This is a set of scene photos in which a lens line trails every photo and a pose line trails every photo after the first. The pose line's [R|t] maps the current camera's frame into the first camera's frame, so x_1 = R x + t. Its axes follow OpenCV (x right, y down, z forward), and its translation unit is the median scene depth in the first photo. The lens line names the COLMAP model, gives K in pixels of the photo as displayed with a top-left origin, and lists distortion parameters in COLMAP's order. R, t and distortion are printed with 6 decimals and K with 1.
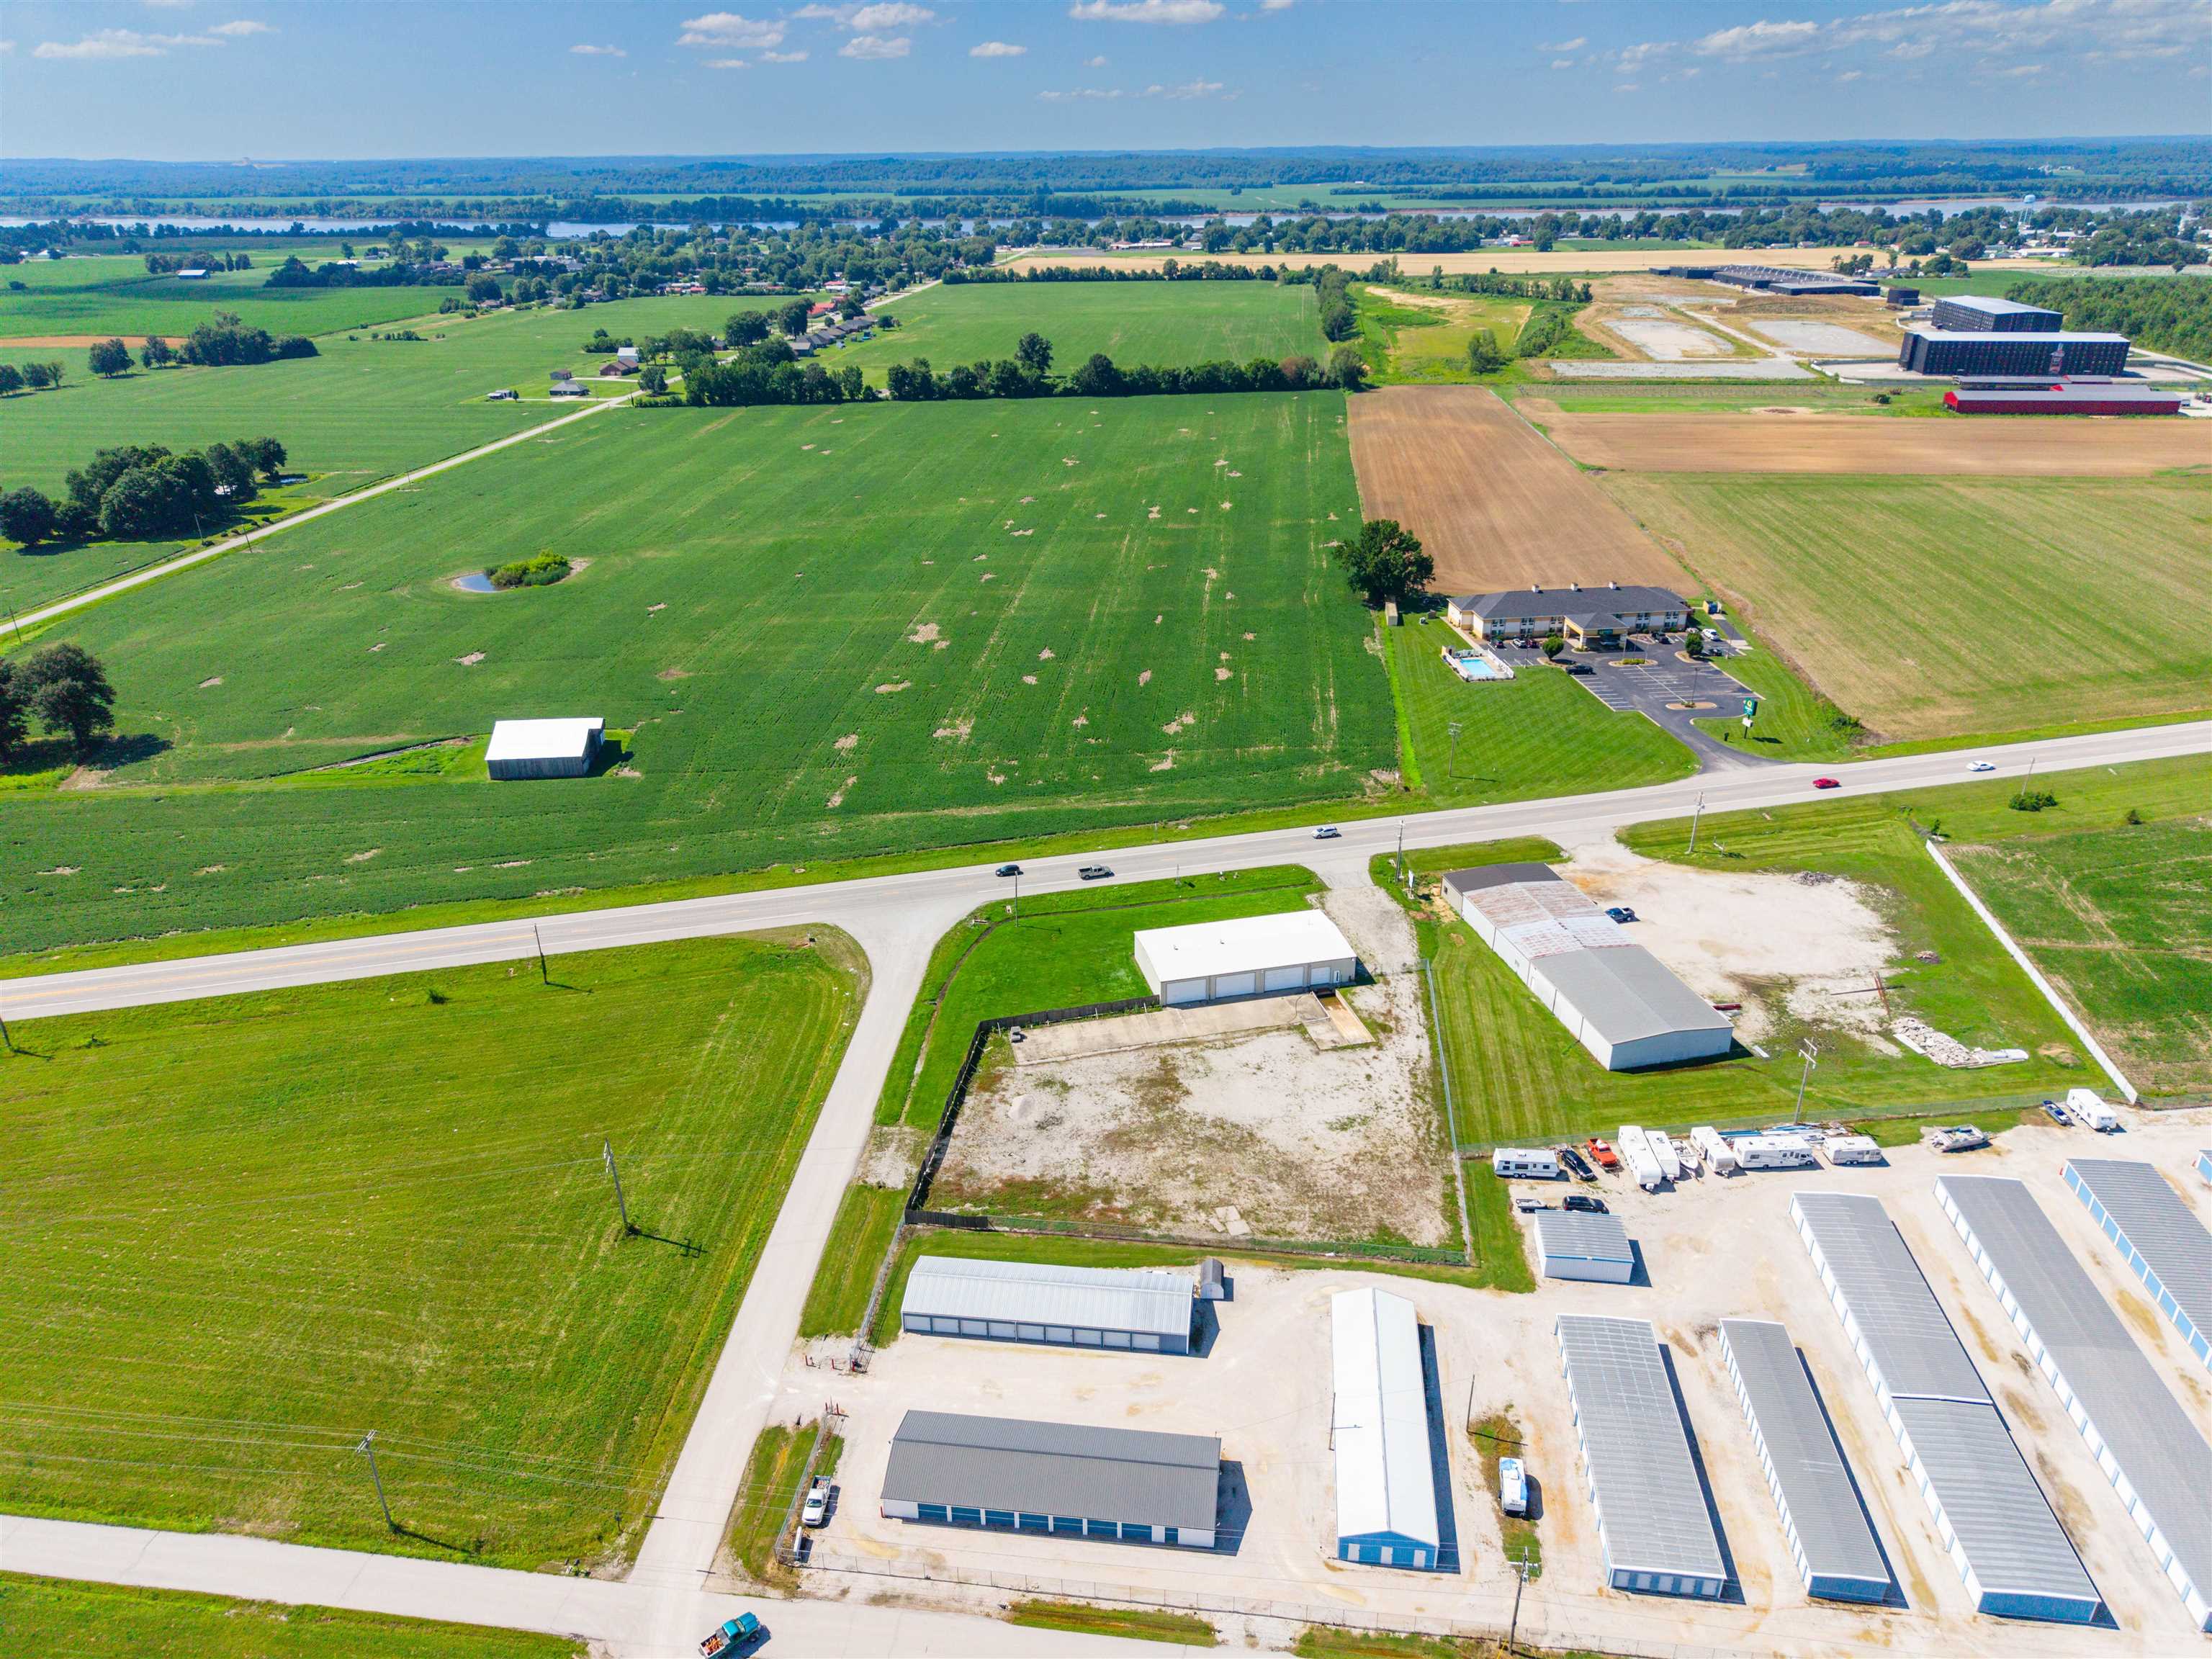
lens RADIAL K [[1472.4, 0, 1106.8], [0, 1472.4, 840.9], [0, 0, 1]] dist [0.013493, -0.009882]
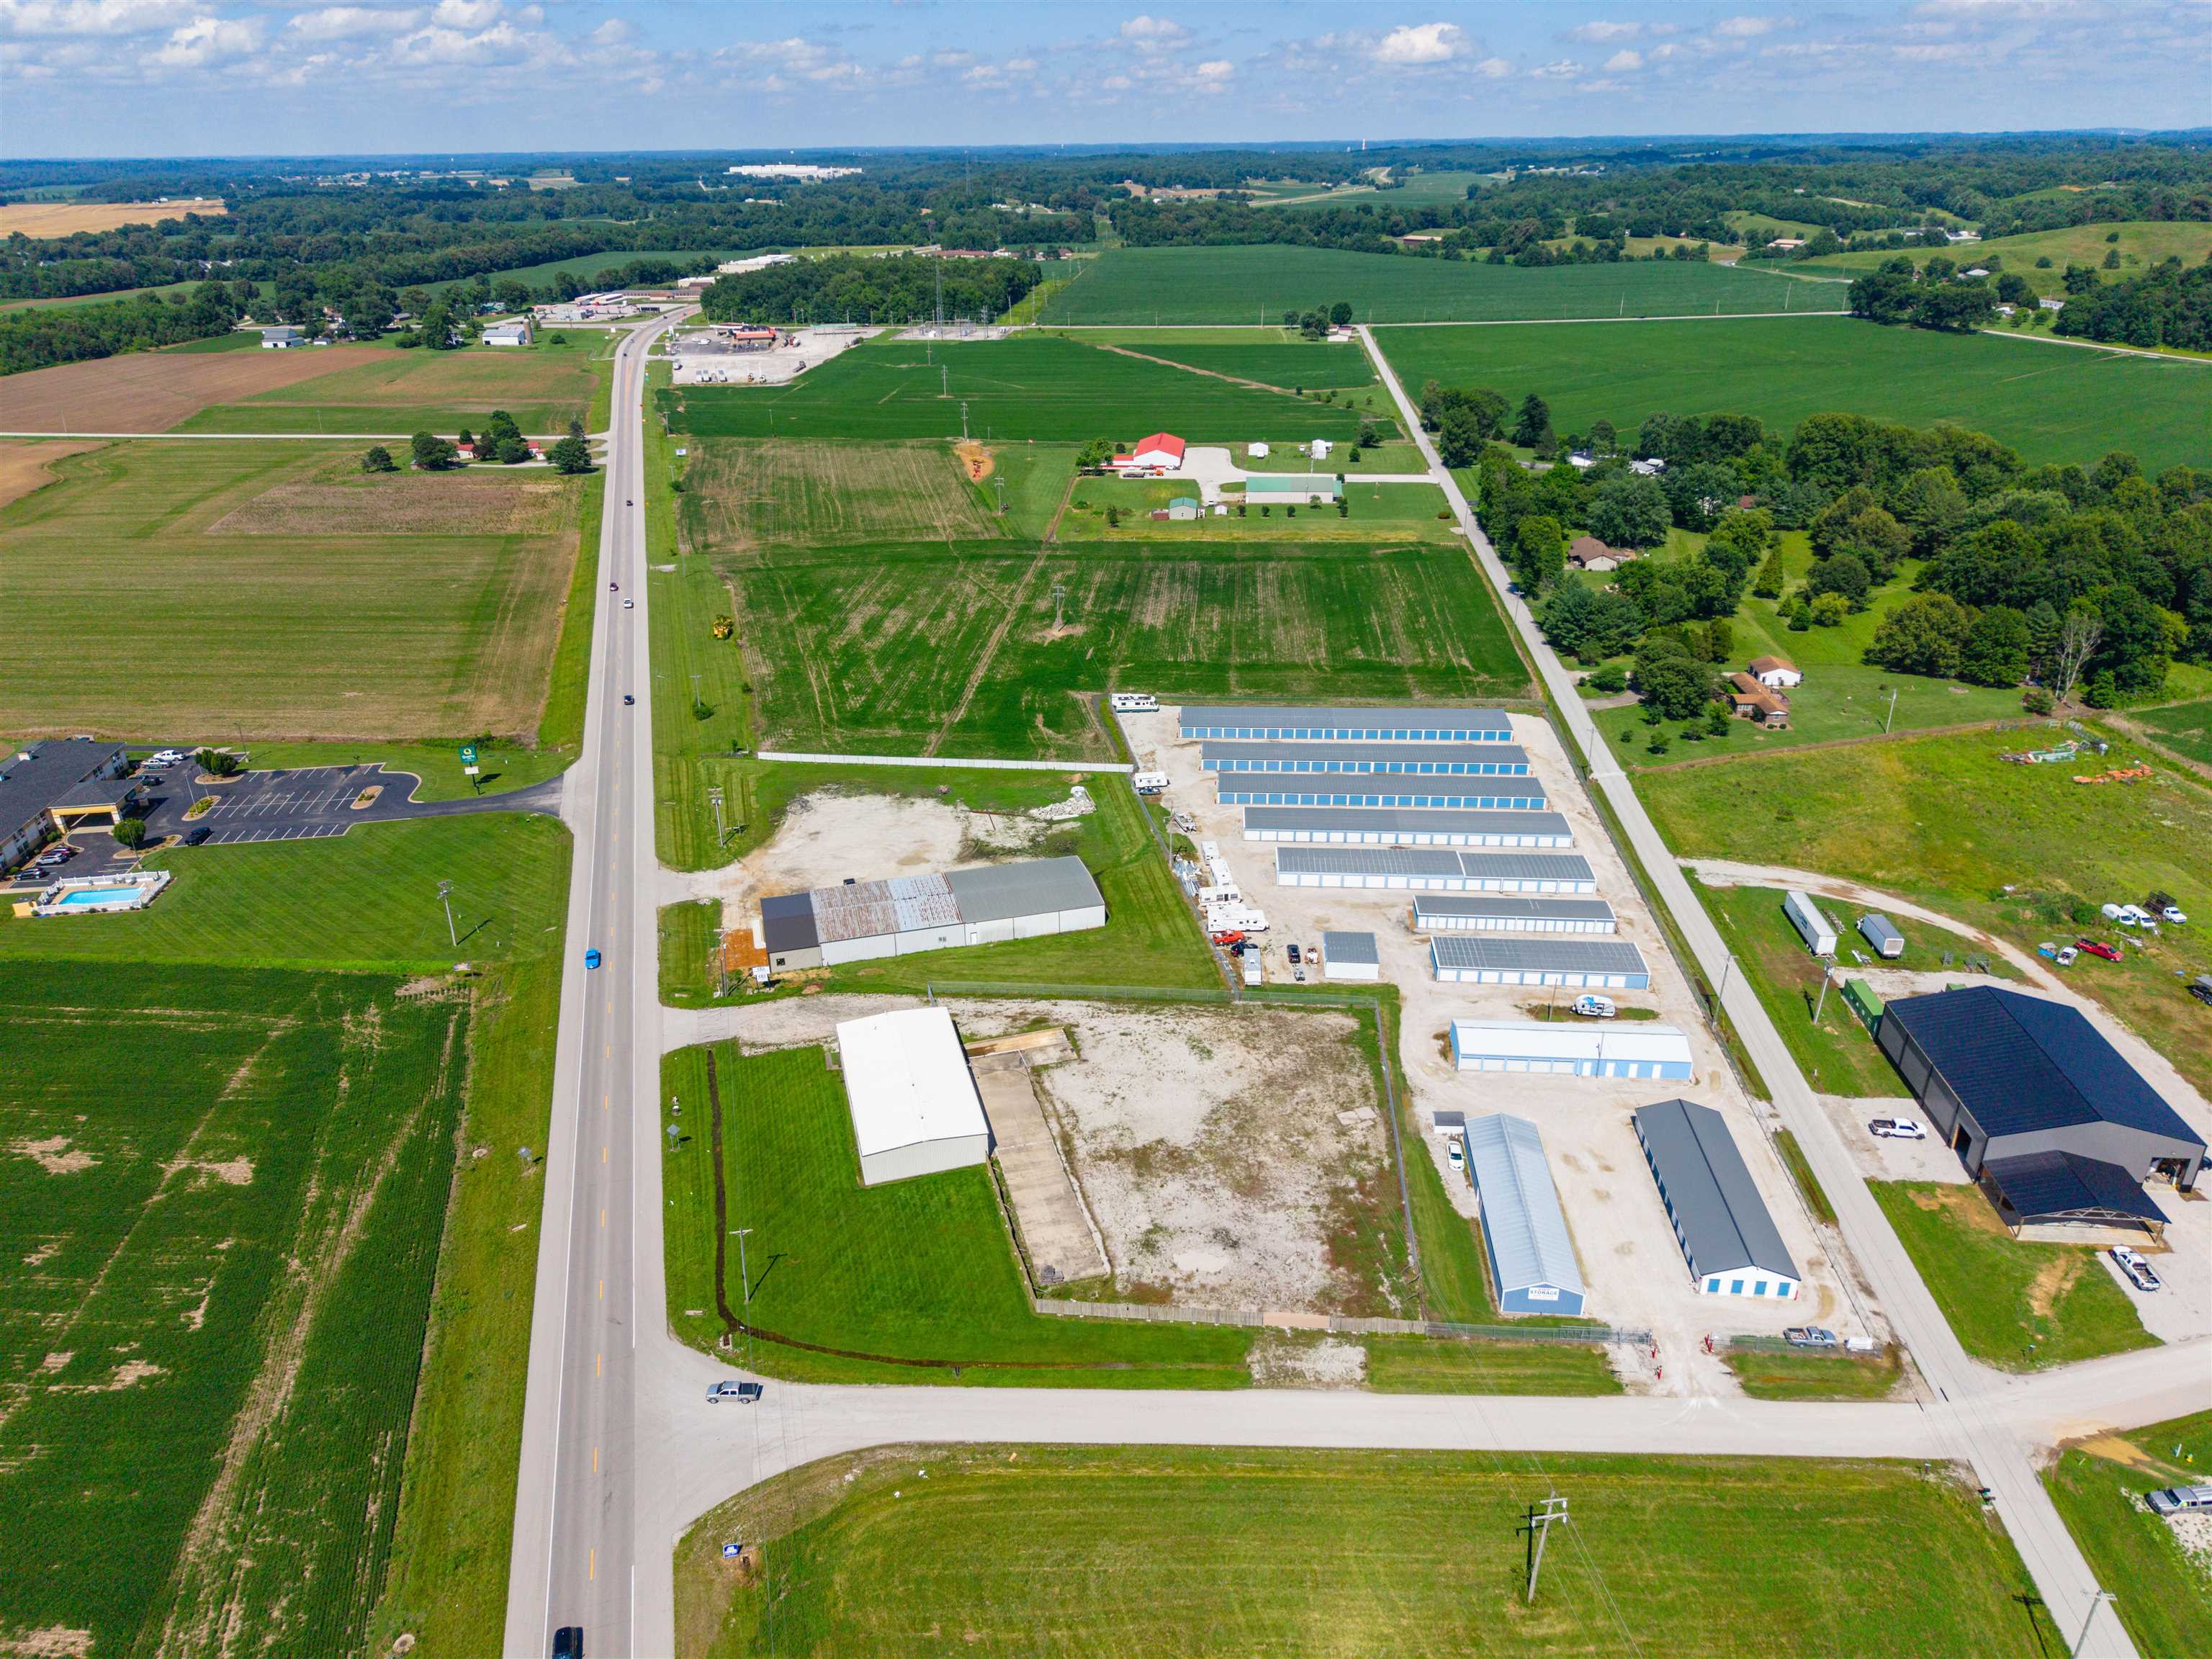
lens RADIAL K [[1474.8, 0, 1110.7], [0, 1474.8, 825.2], [0, 0, 1]] dist [0.023499, -0.019725]
pose [[-0.038558, -0.407889, 0.912217, -0.483348], [0.436136, 0.814484, 0.382623, -0.247655], [-0.899054, 0.412604, 0.146490, 0.531999]]
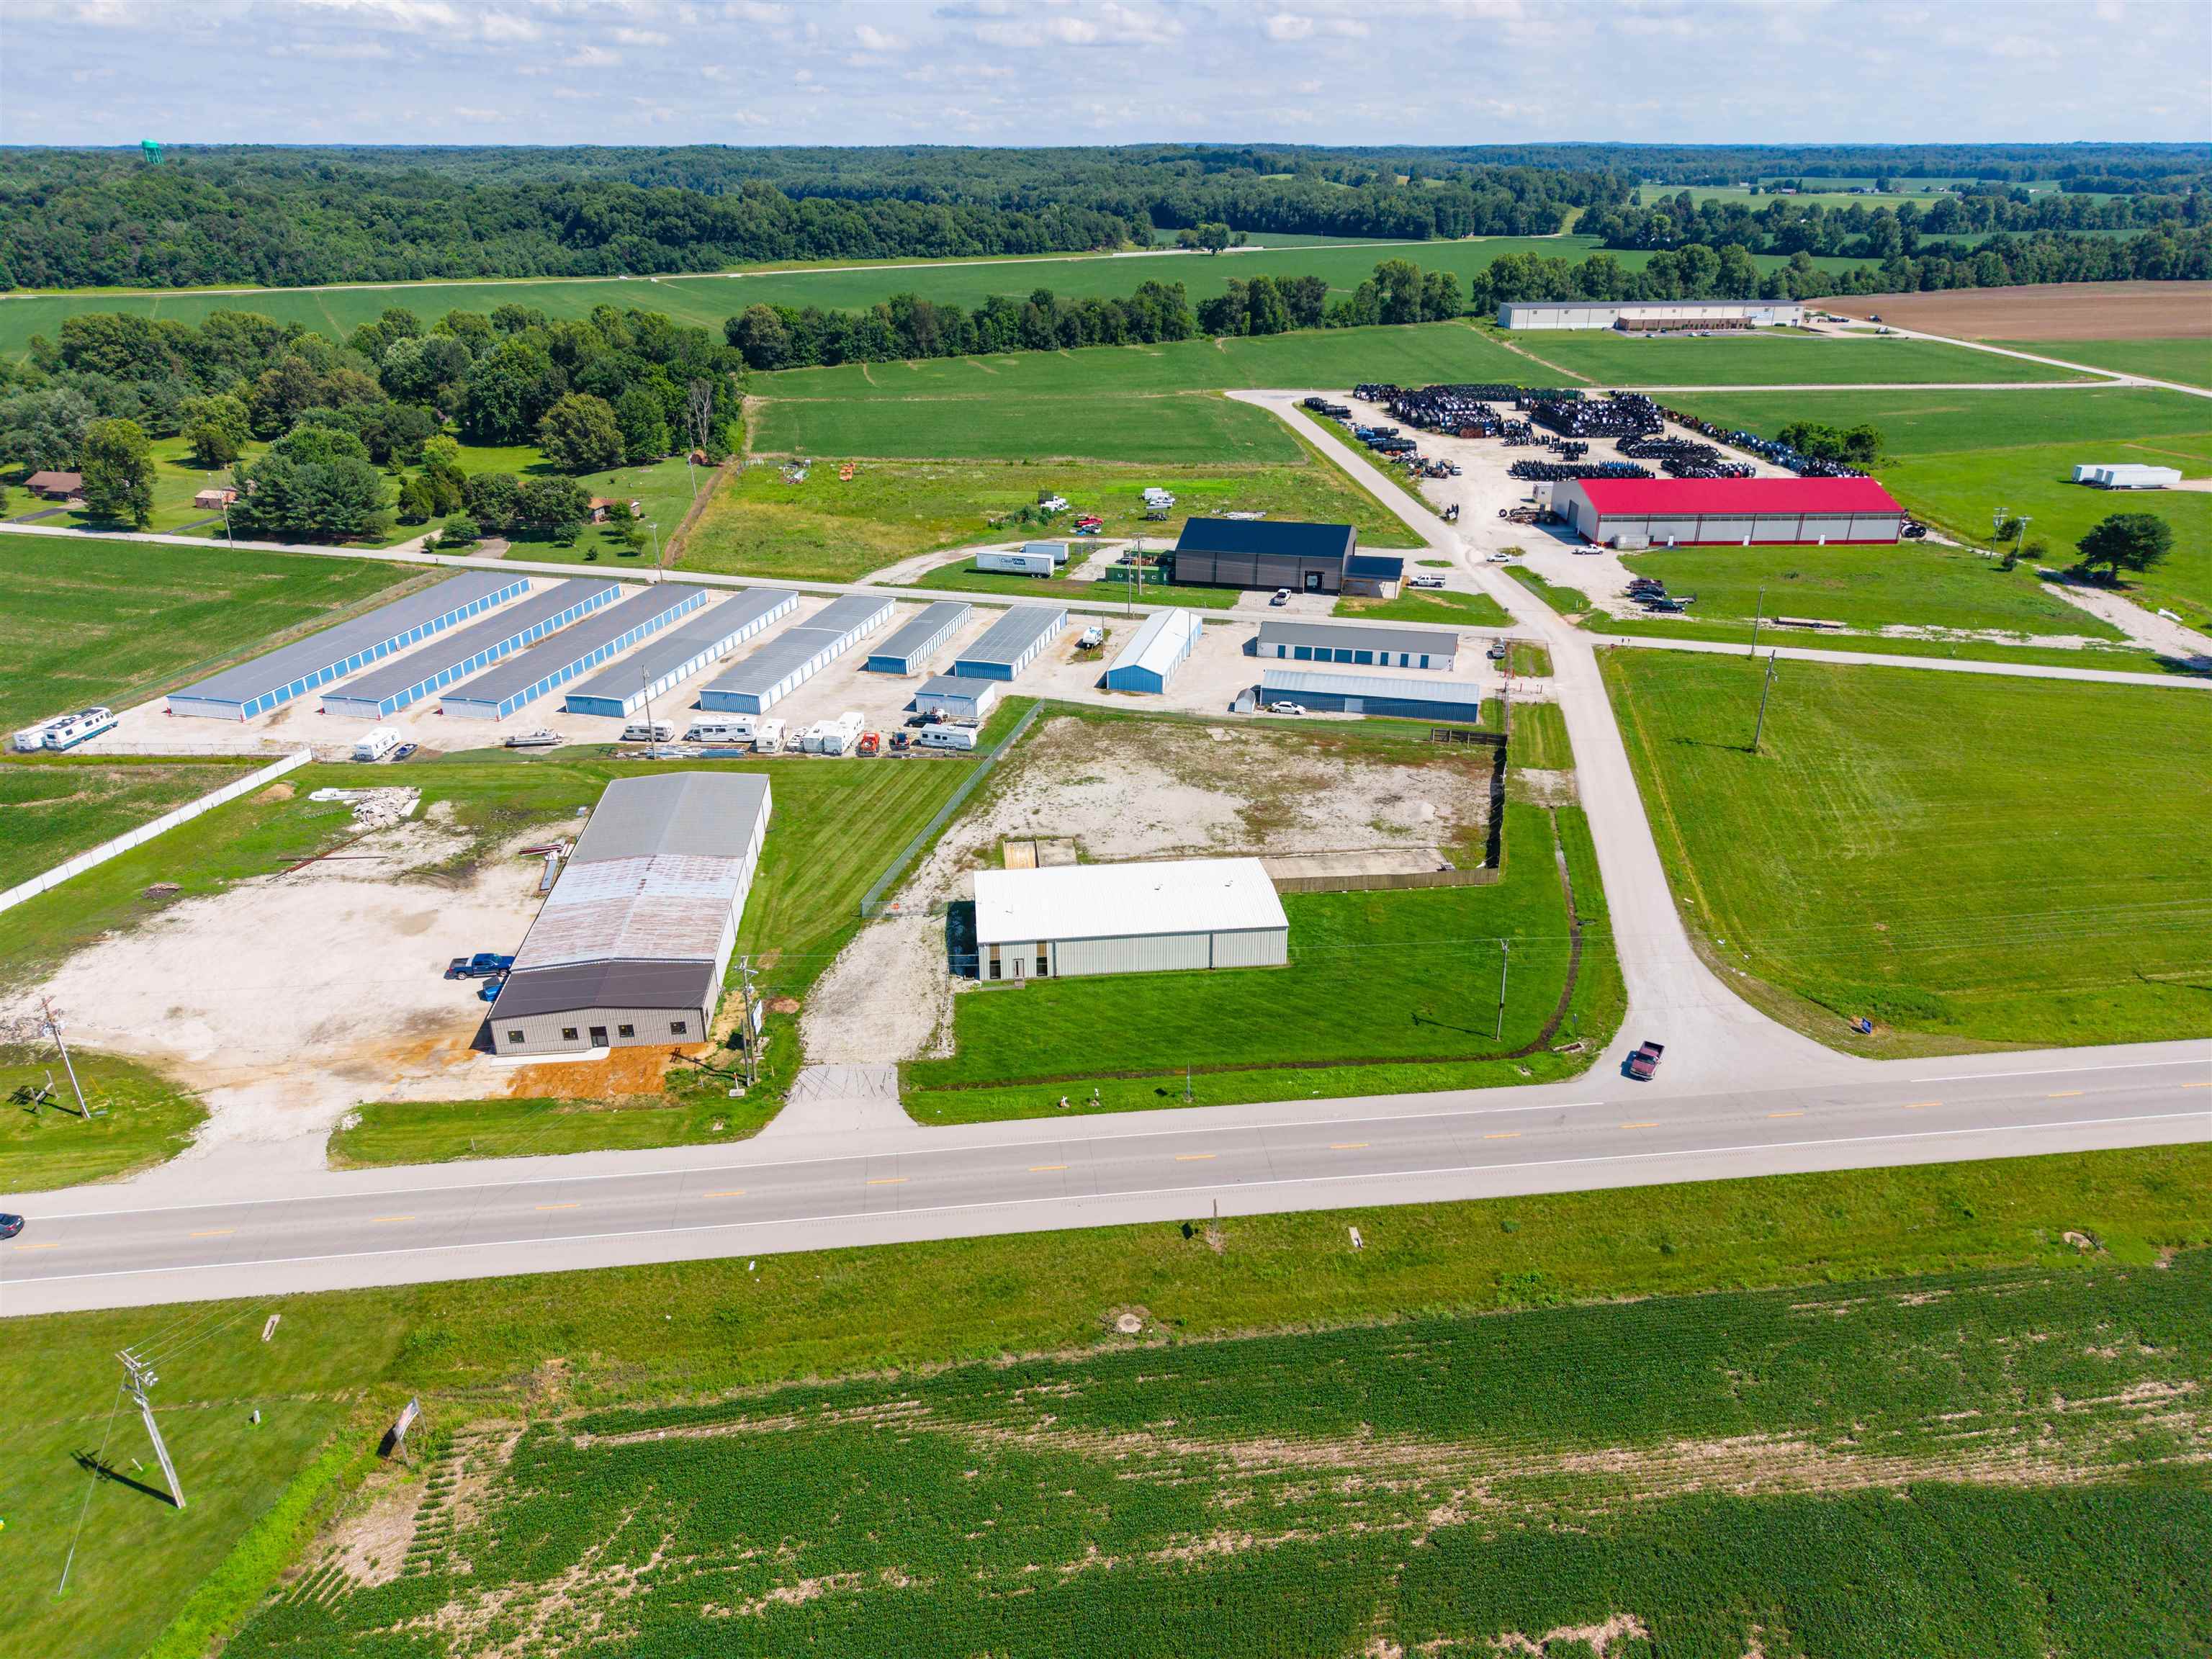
lens RADIAL K [[1472.4, 0, 1106.8], [0, 1472.4, 840.9], [0, 0, 1]] dist [0.013493, -0.009882]
pose [[-0.991597, -0.042176, 0.122299, 0.016156], [0.067322, 0.639038, 0.766223, -0.344317], [-0.110470, 0.768018, -0.630829, 1.056658]]
